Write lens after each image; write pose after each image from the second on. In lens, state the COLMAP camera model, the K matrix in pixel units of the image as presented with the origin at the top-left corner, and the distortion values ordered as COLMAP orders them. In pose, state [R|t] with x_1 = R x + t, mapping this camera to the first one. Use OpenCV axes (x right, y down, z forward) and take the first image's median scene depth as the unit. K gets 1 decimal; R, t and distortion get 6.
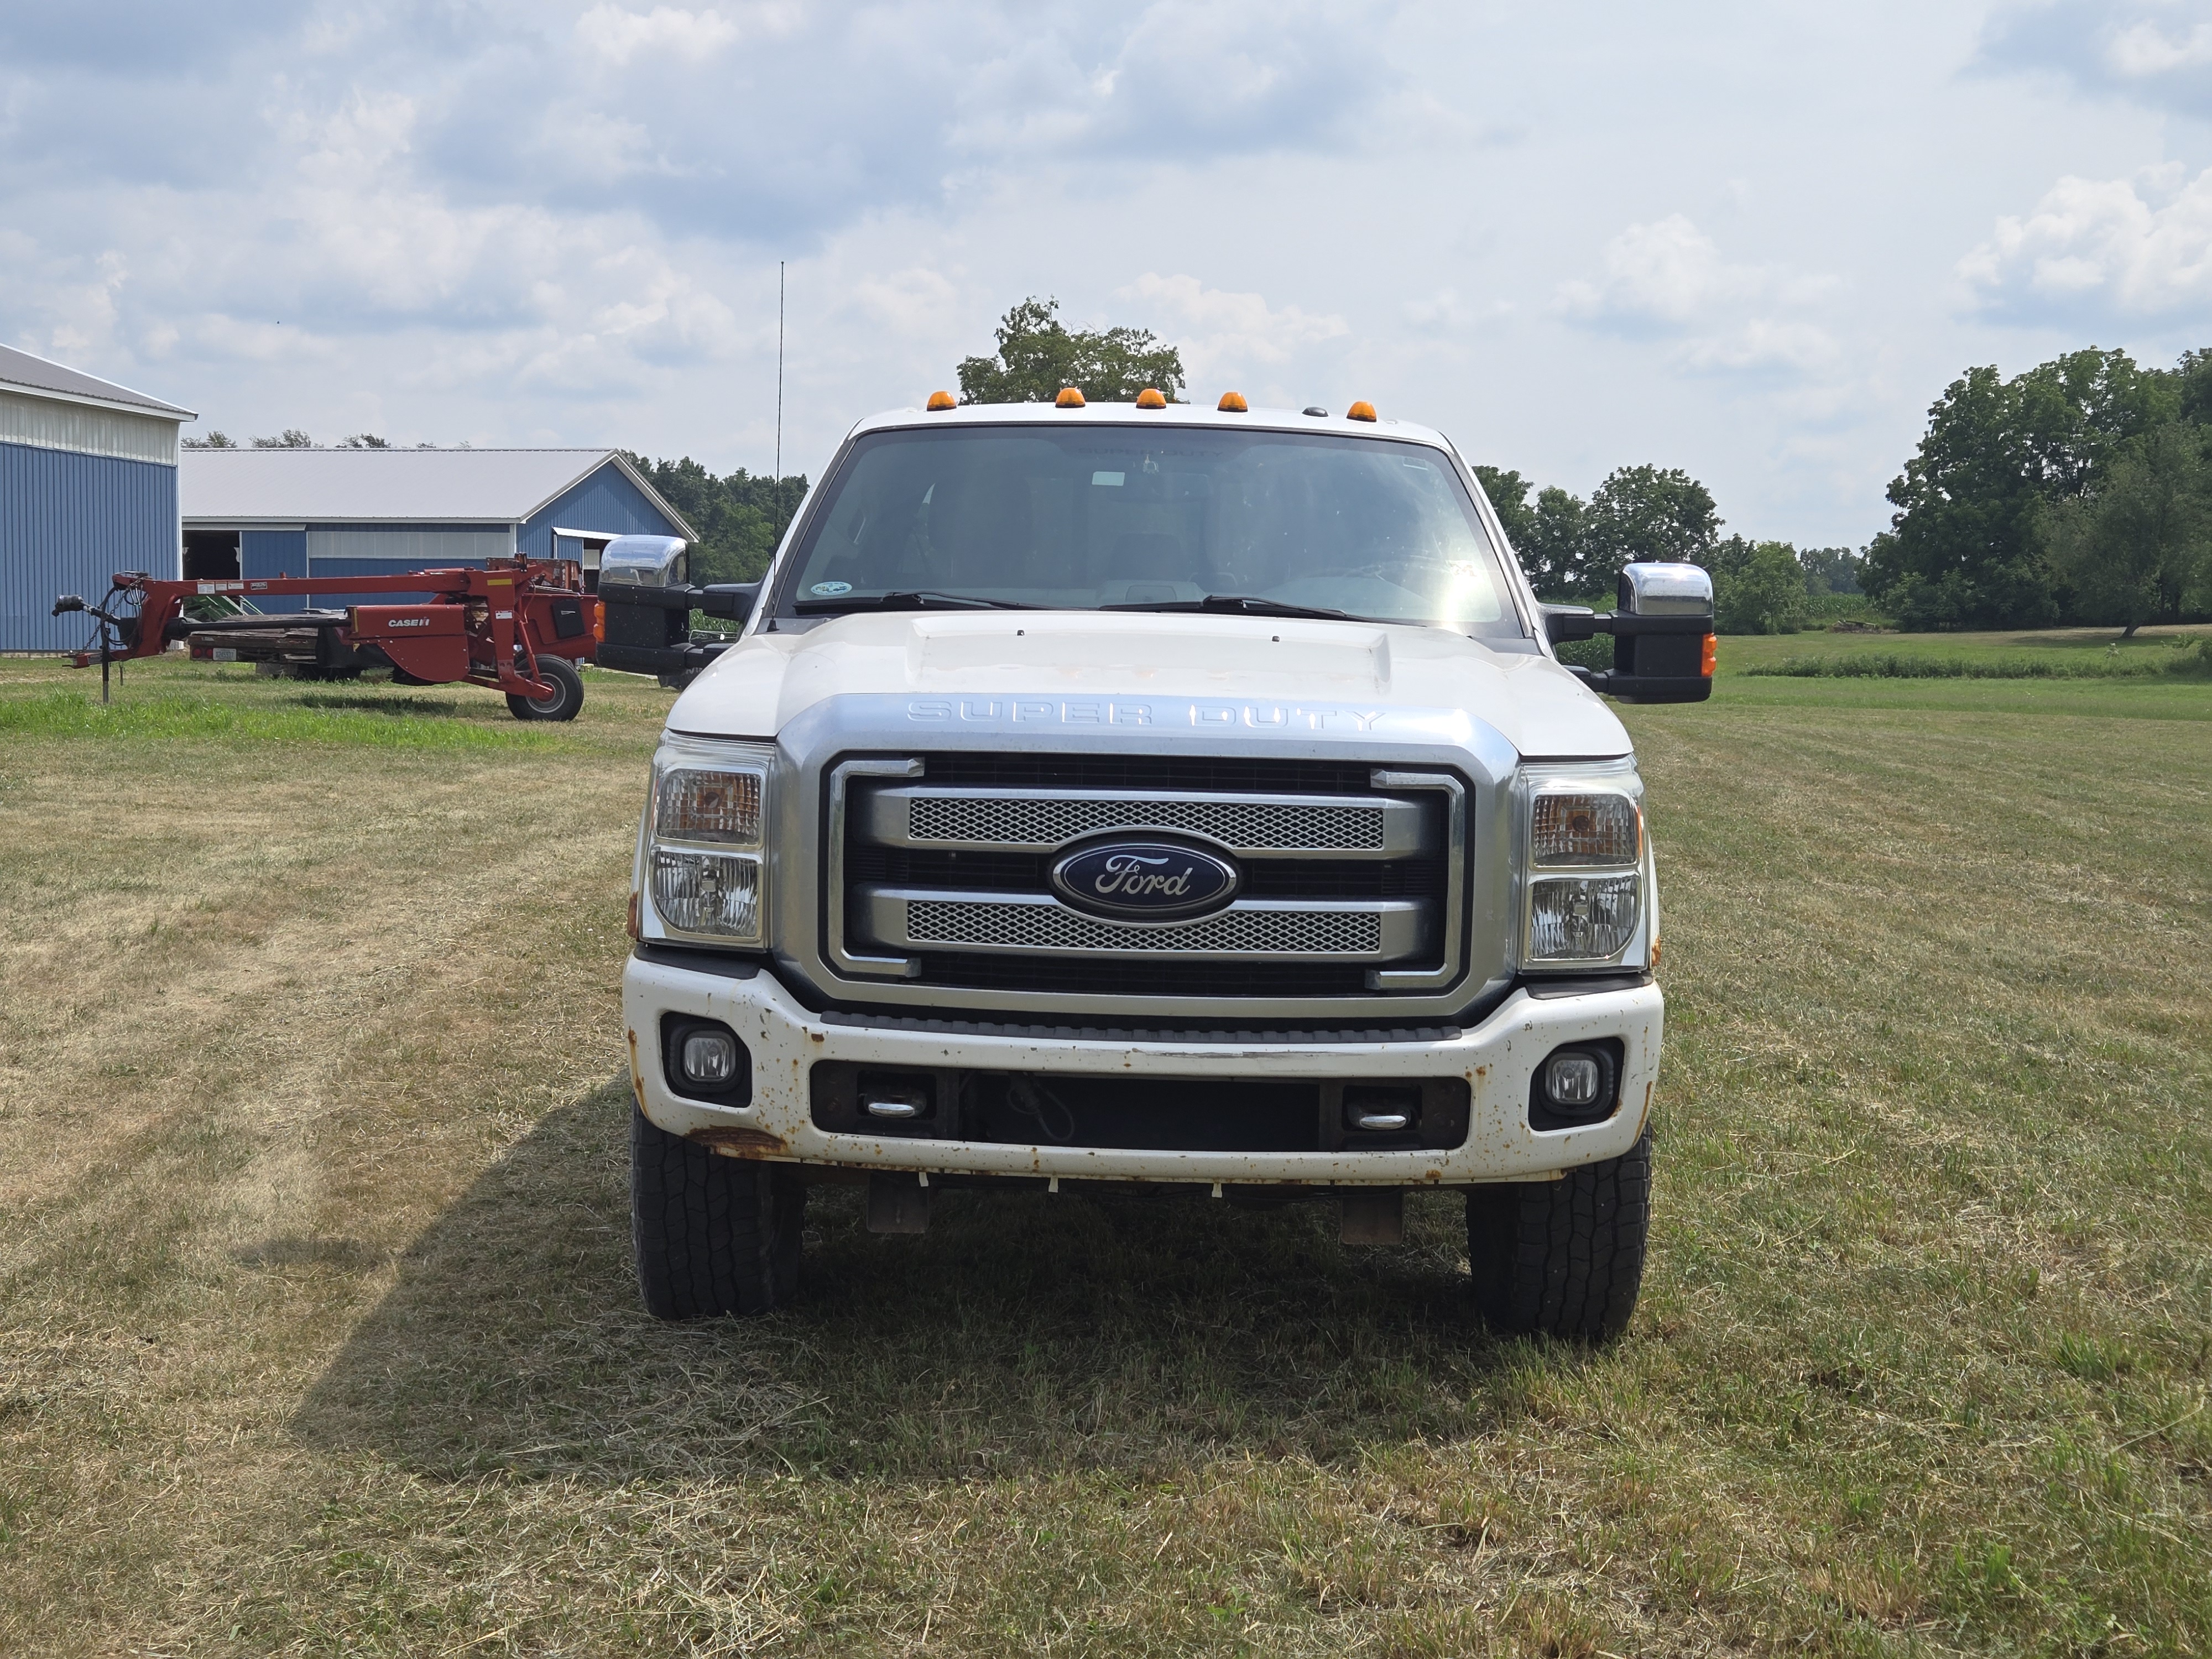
lens RADIAL K [[2896.3, 0, 1069.1], [0, 2896.3, 824.5], [0, 0, 1]] dist [0.243723, -0.897004]
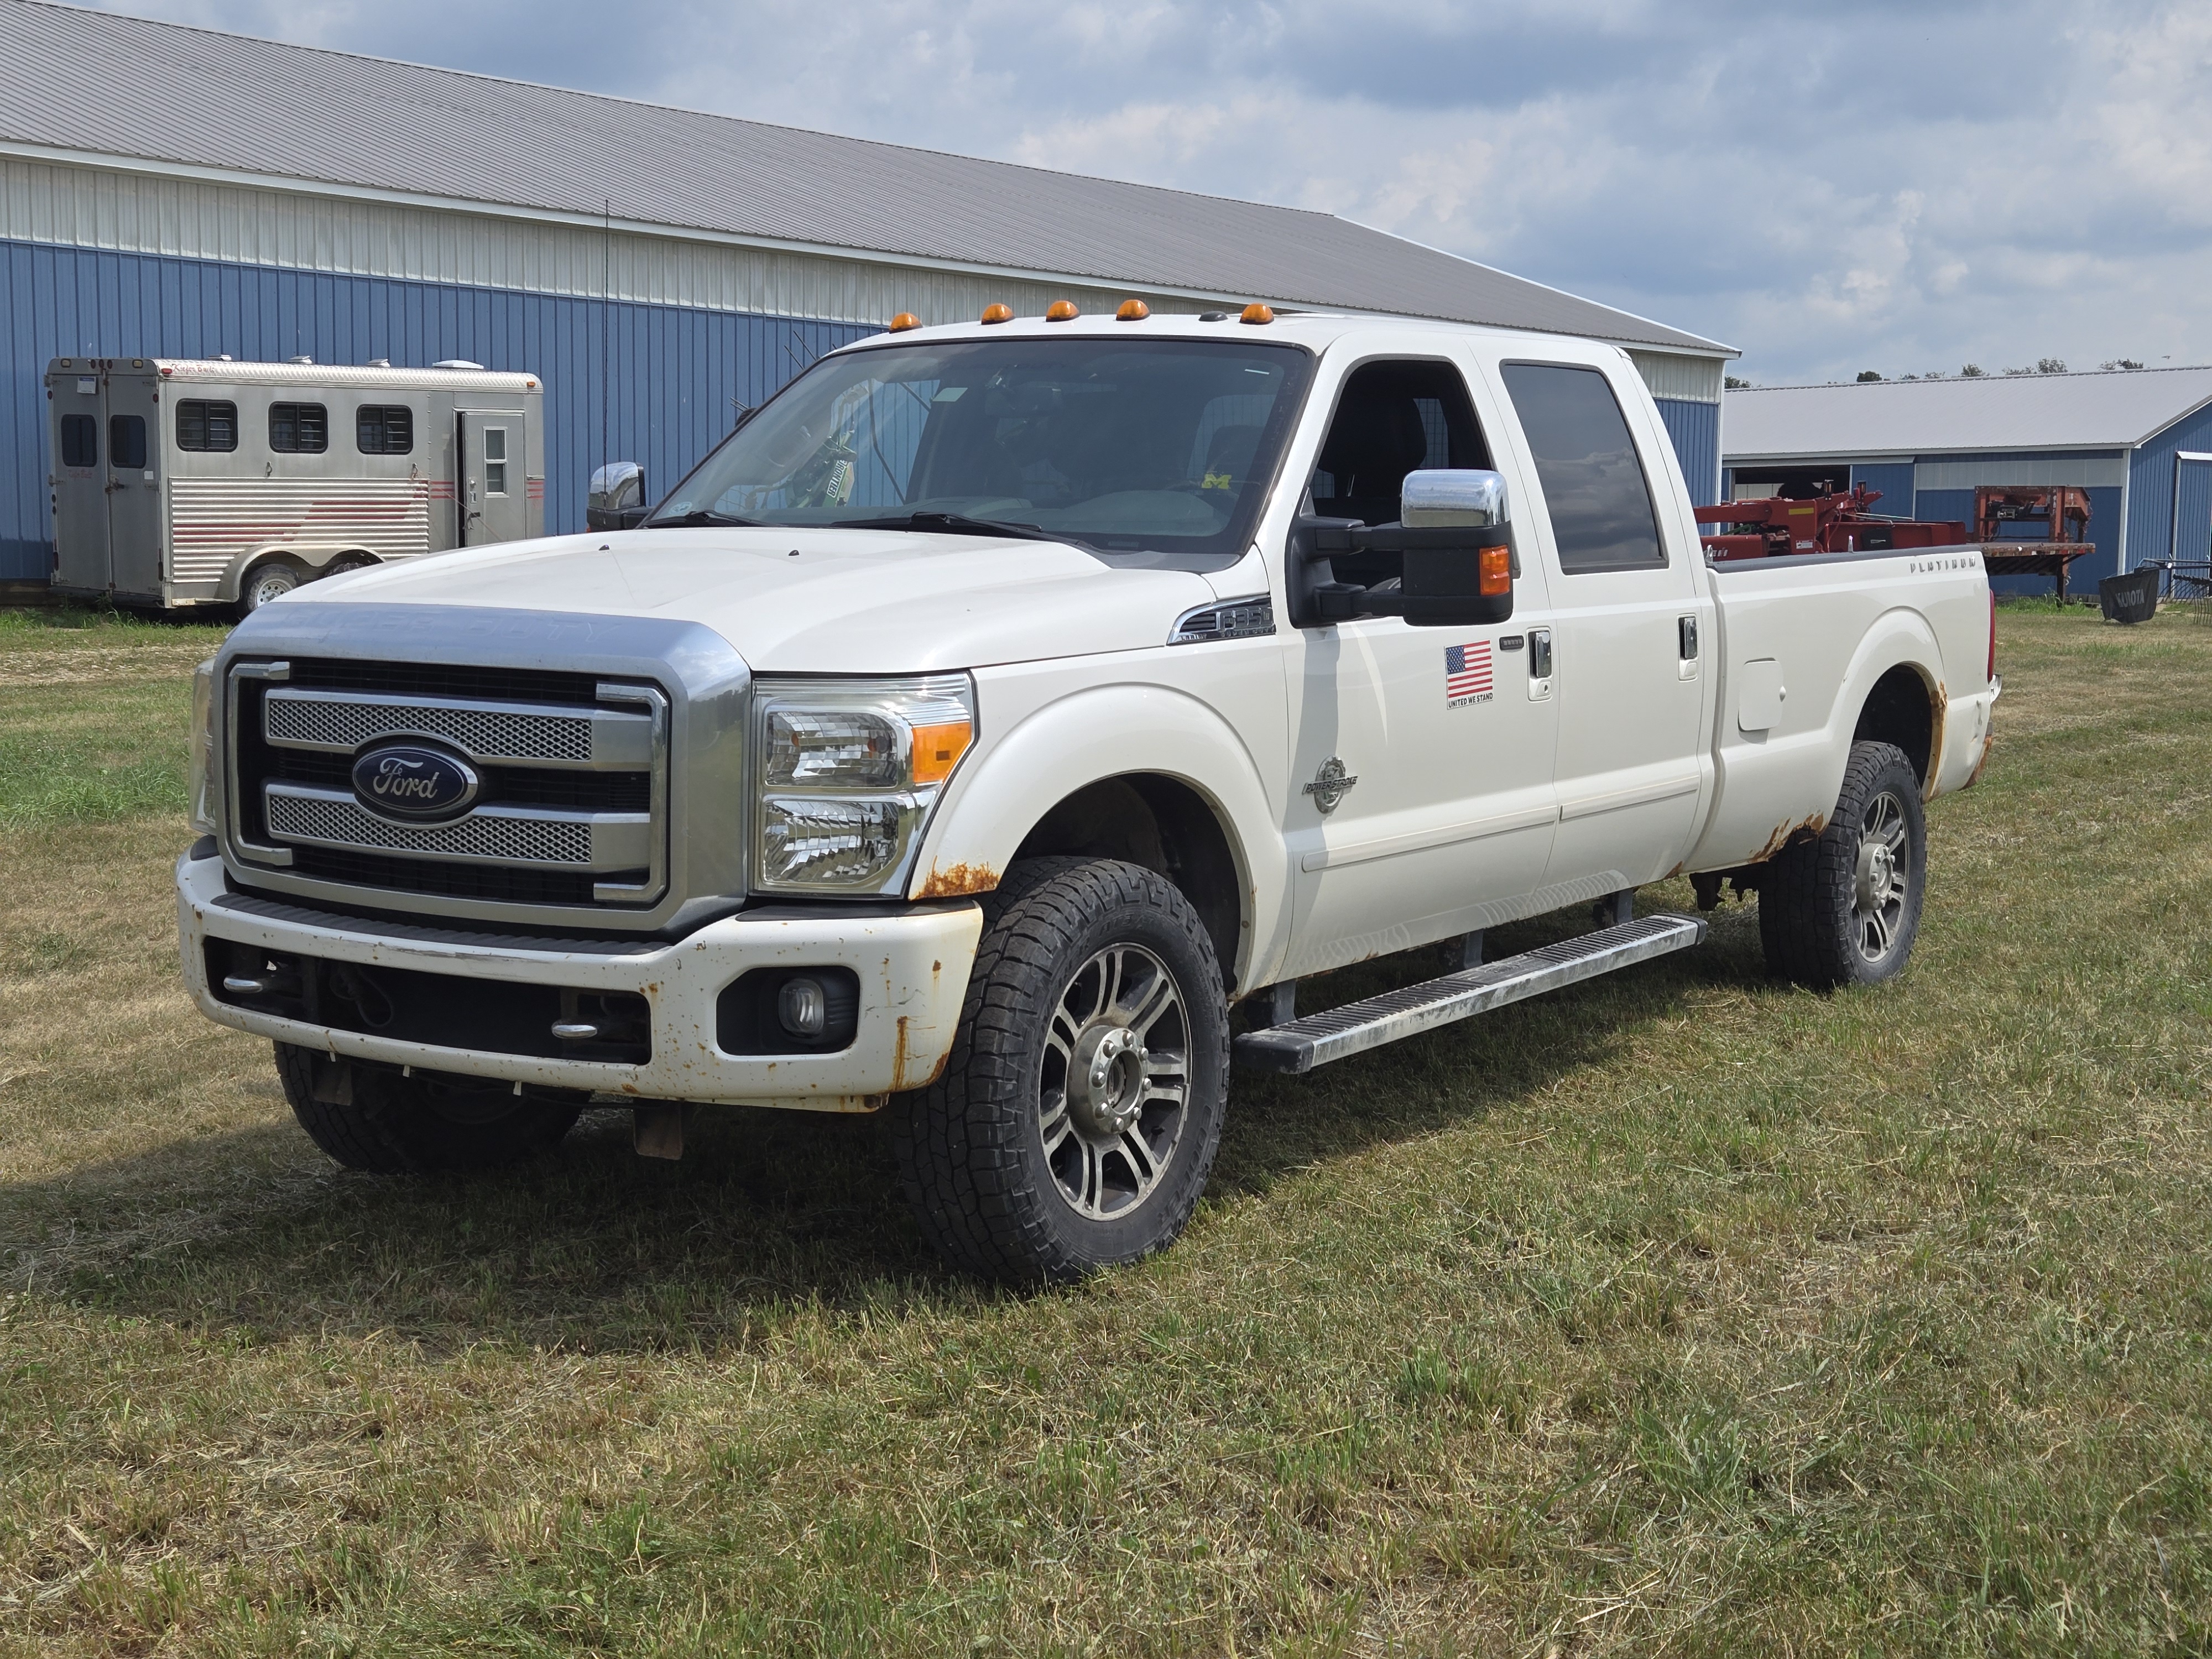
lens RADIAL K [[2896.3, 0, 1069.1], [0, 2896.3, 824.5], [0, 0, 1]] dist [0.243723, -0.897004]
pose [[0.834827, 0.044928, -0.548675, 0.792184], [-0.032964, 0.998955, 0.031644, -0.006821], [0.549524, -0.008330, 0.835436, 0.248471]]
